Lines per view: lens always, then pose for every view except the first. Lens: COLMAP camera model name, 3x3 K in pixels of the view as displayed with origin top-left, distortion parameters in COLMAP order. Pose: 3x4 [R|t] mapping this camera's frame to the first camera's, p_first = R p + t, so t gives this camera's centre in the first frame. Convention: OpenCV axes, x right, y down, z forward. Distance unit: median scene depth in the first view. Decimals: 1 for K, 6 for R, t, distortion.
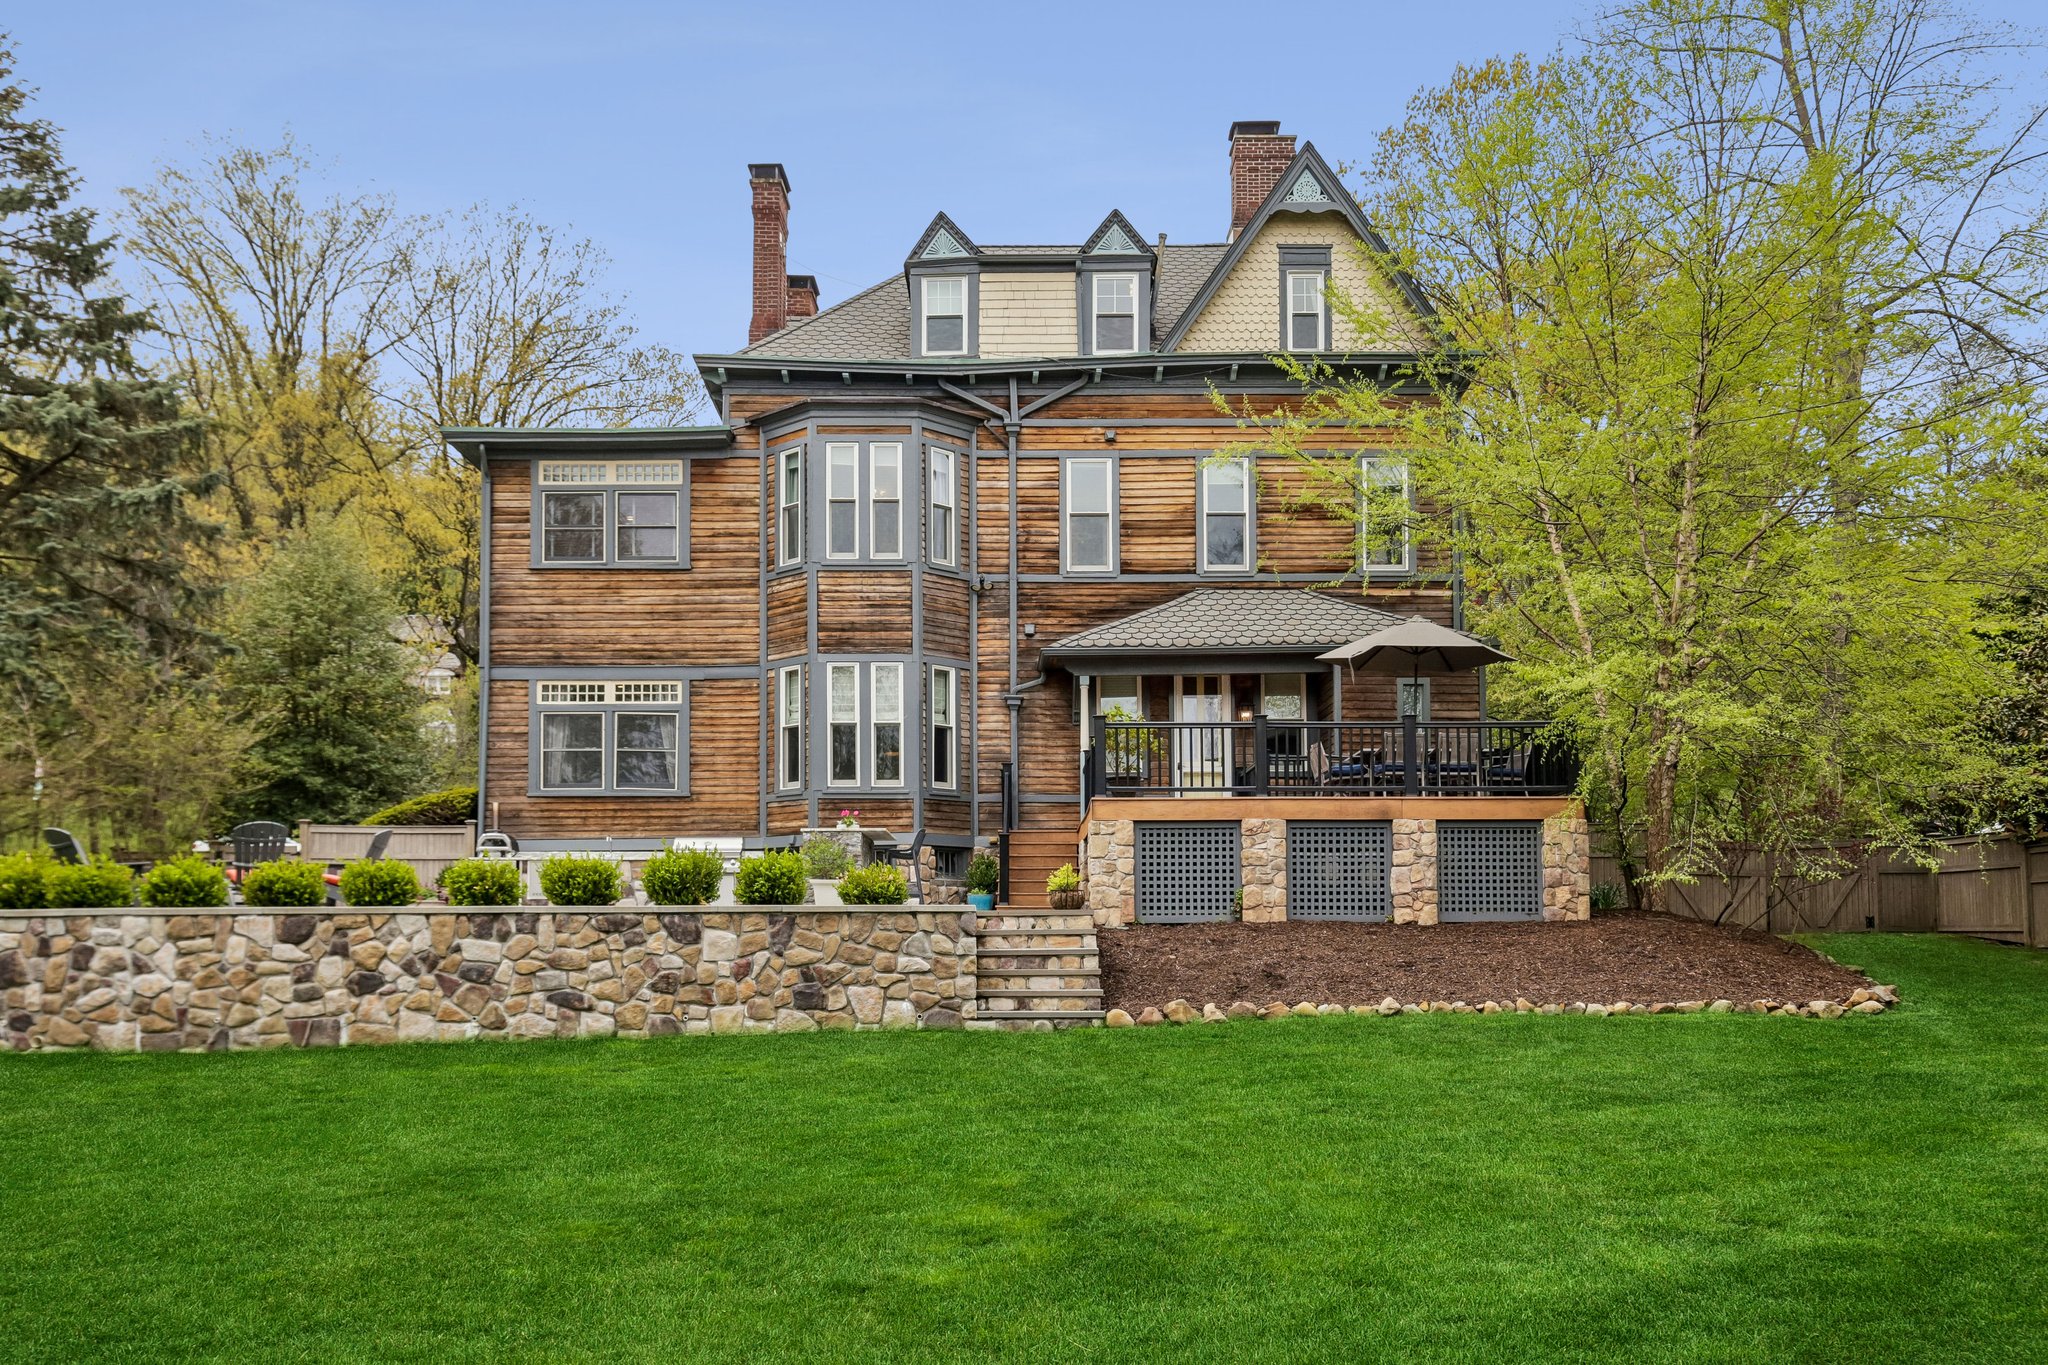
lens RADIAL K [[1851.2, 0, 1024.0], [0, 1851.2, 682.5], [0, 0, 1]] dist [-0.000608, -0.000245]
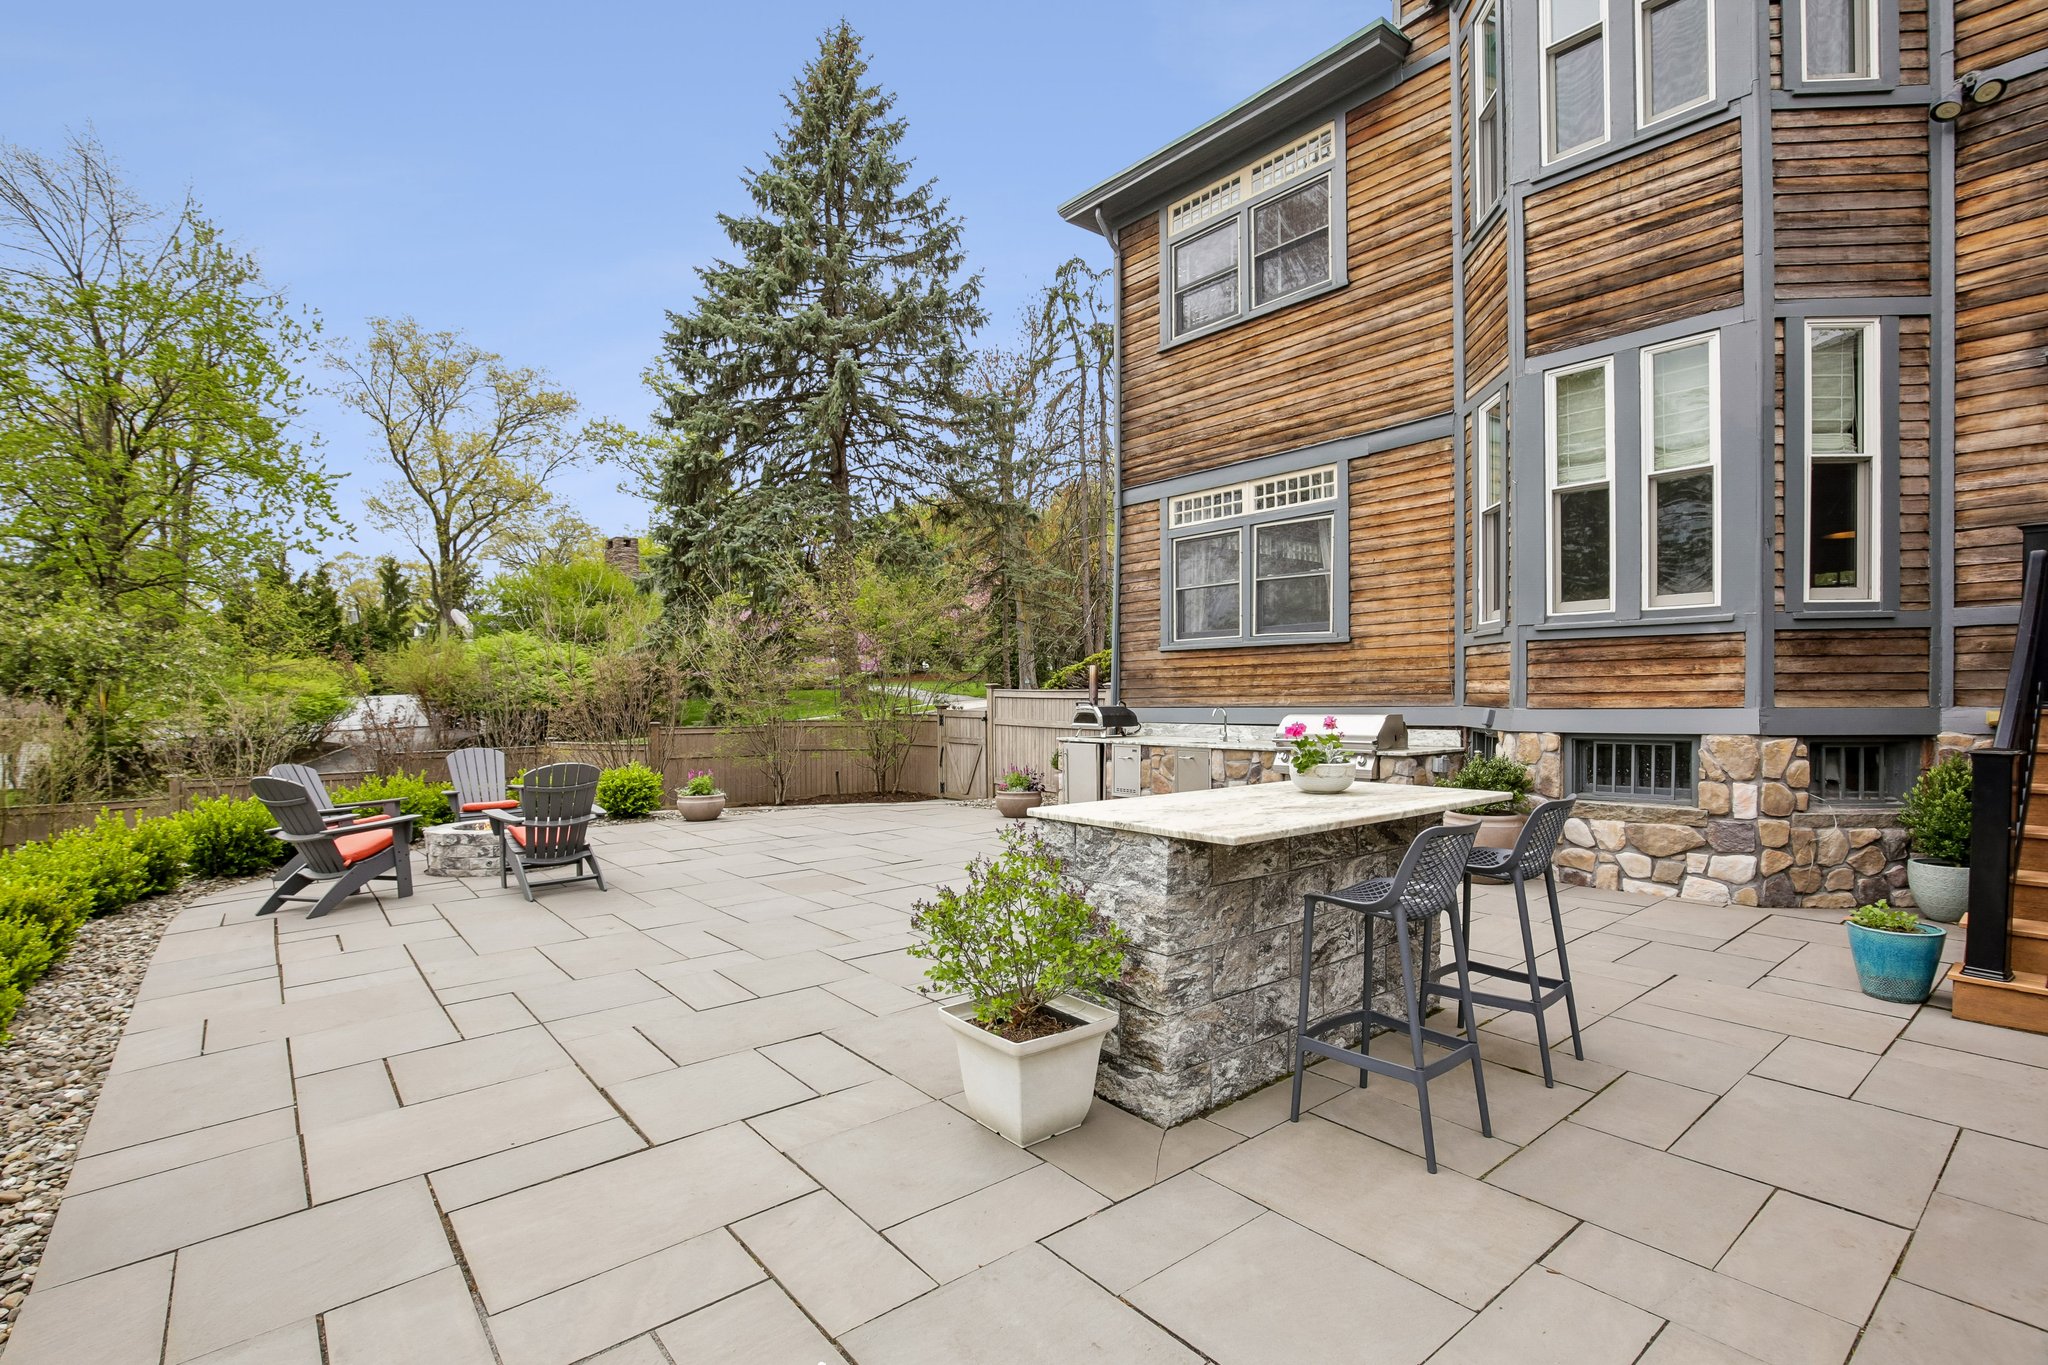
lens RADIAL K [[954.2, 0, 1031.0], [0, 954.2, 715.7], [0, 0, 1]] dist [-0.034727, 0.005731]
pose [[0.622992, 0.017934, -0.782022, 0.009636], [0.119730, 0.985770, 0.117989, 0.034419], [0.773011, -0.167137, 0.611980, 0.704148]]
